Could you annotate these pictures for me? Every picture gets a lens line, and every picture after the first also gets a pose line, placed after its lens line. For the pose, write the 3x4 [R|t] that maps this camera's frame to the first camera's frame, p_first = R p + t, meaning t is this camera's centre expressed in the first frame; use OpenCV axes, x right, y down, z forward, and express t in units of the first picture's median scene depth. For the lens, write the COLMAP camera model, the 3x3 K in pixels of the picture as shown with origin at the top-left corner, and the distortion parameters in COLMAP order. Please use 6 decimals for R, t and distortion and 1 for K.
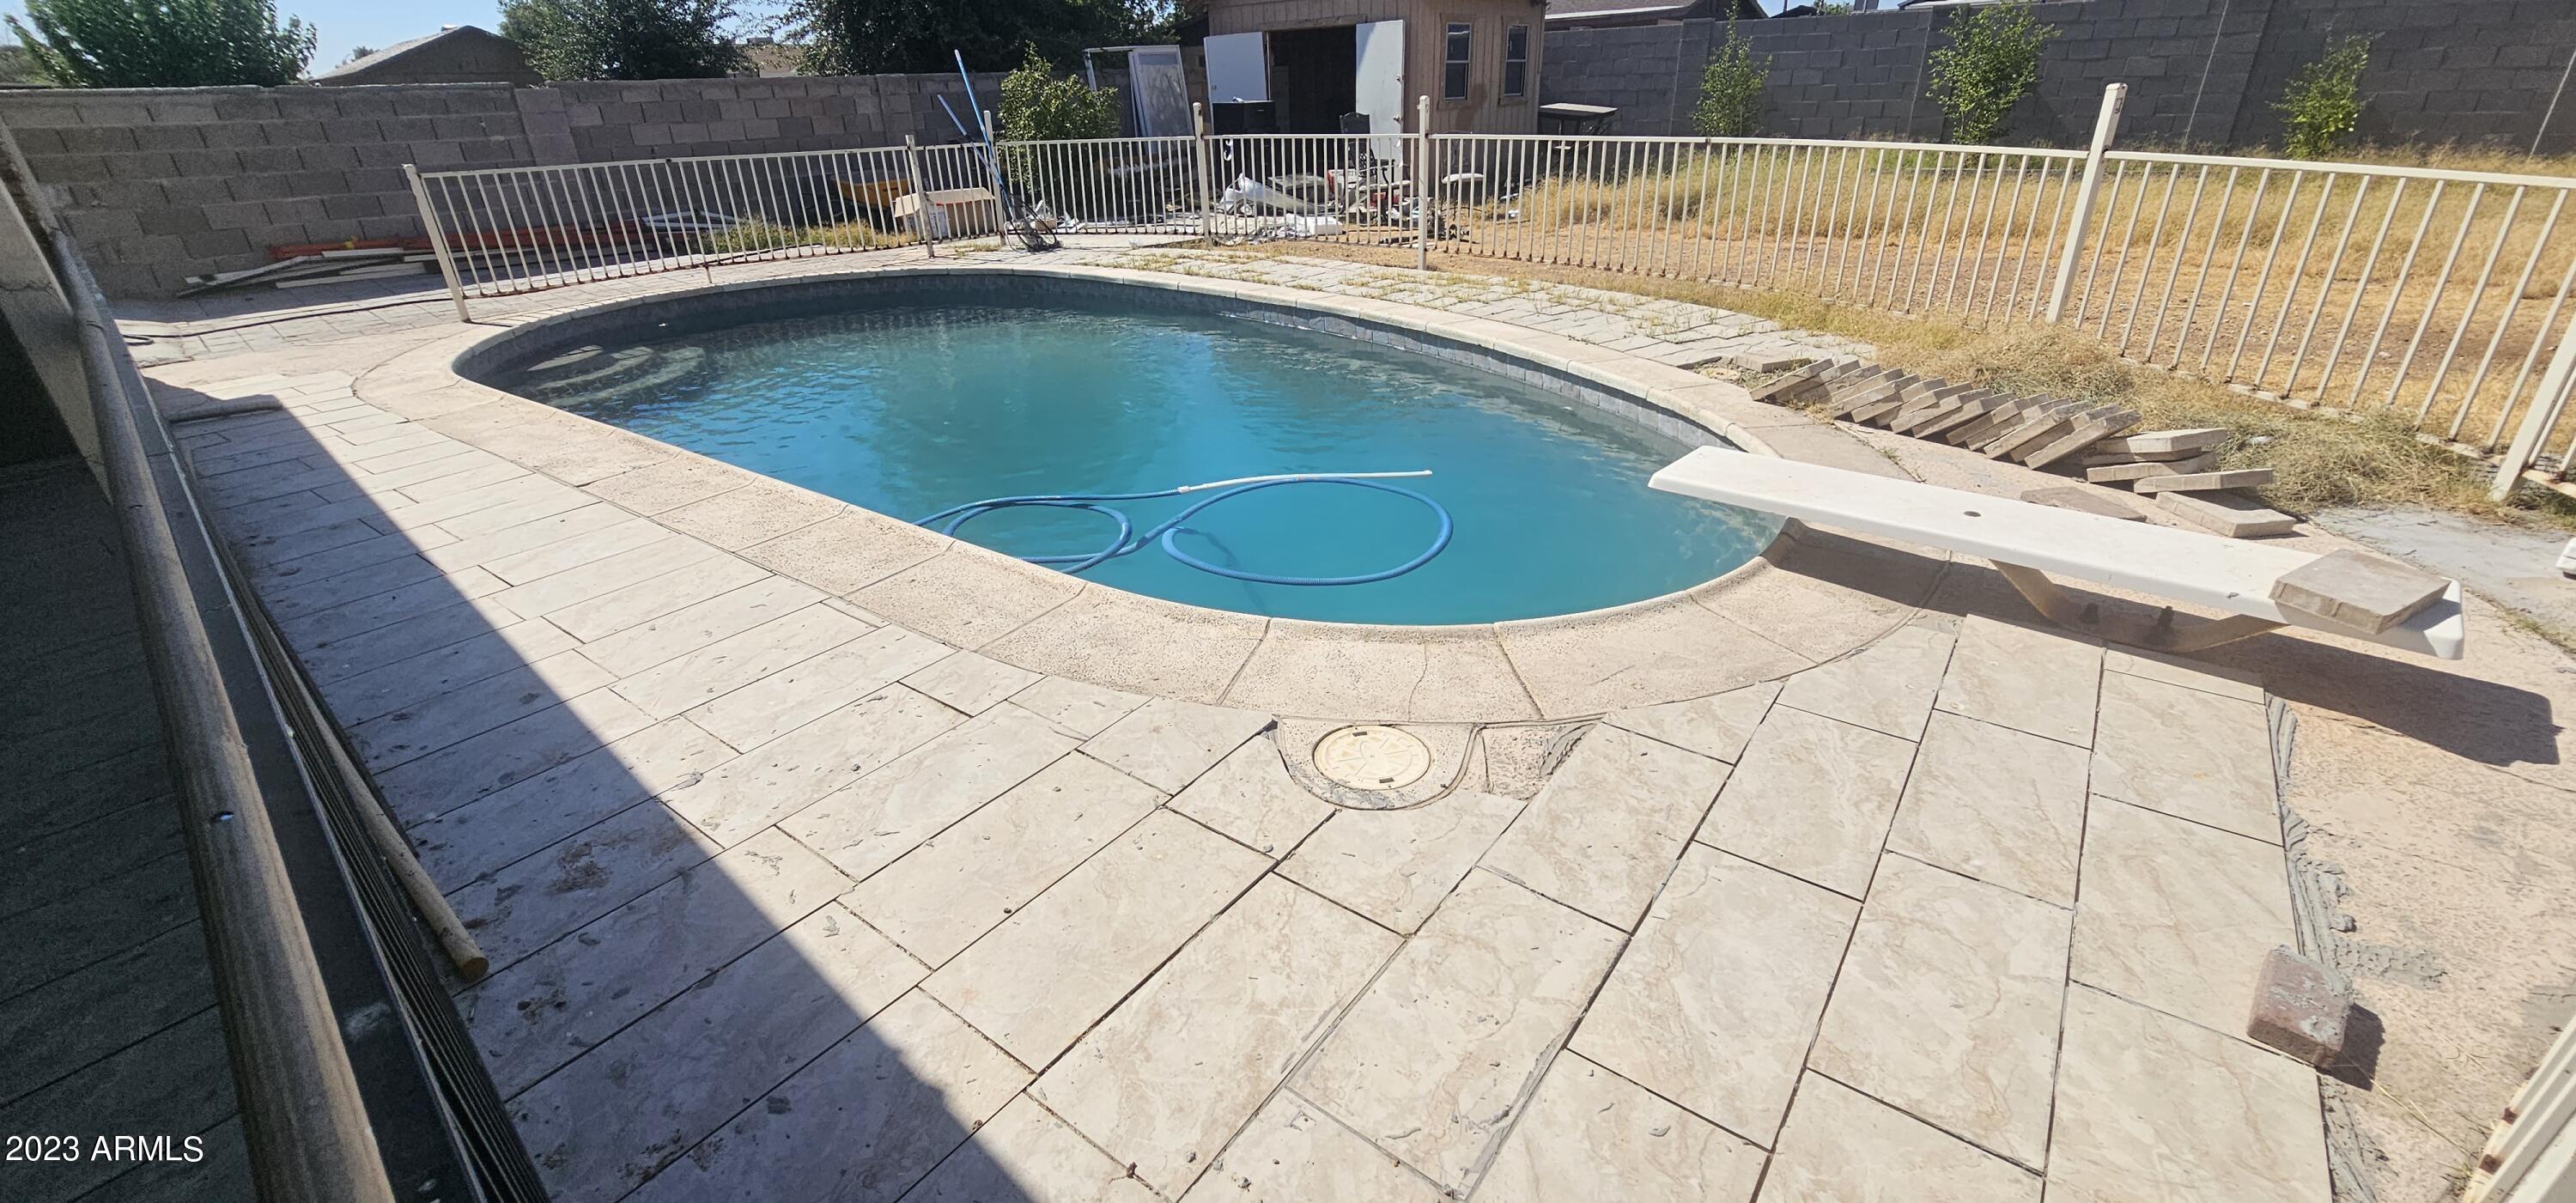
lens RADIAL K [[1050.5, 0, 1285.0], [0, 1050.5, 589.8], [0, 0, 1]] dist [-0.007006, 0.002503]
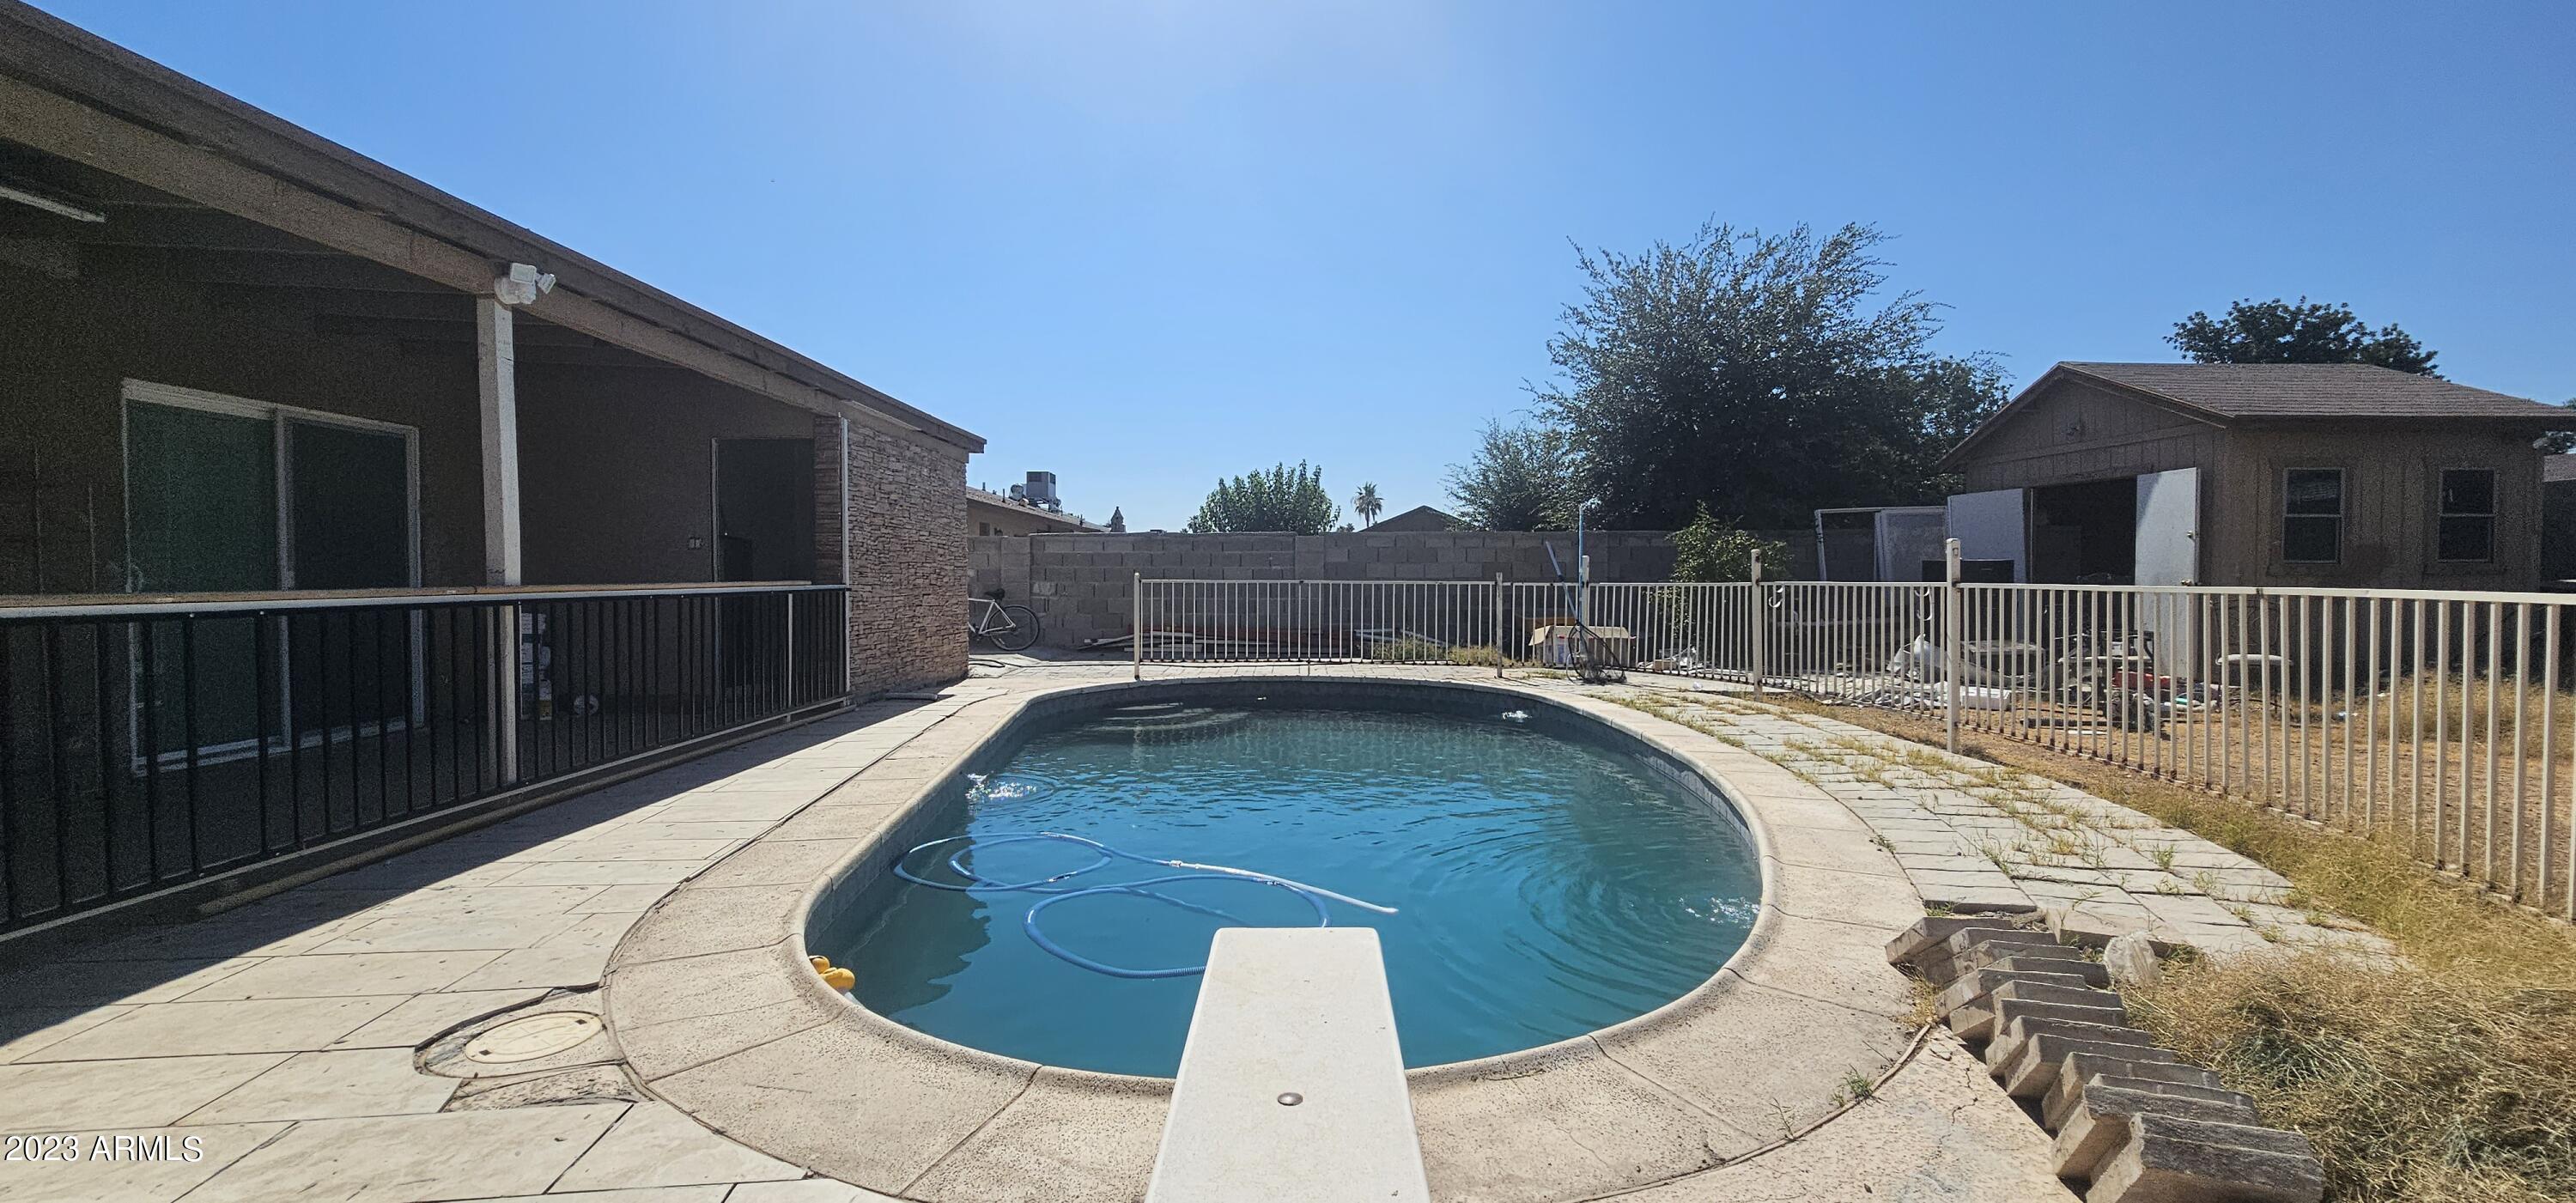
lens RADIAL K [[1050.5, 0, 1293.8], [0, 1050.5, 603.7], [0, 0, 1]] dist [-0.007006, 0.002503]
pose [[0.682620, 0.048595, -0.729156, 0.278168], [-0.331368, 0.909893, -0.249579, -0.045911], [0.651325, 0.411987, 0.637215, 0.139922]]
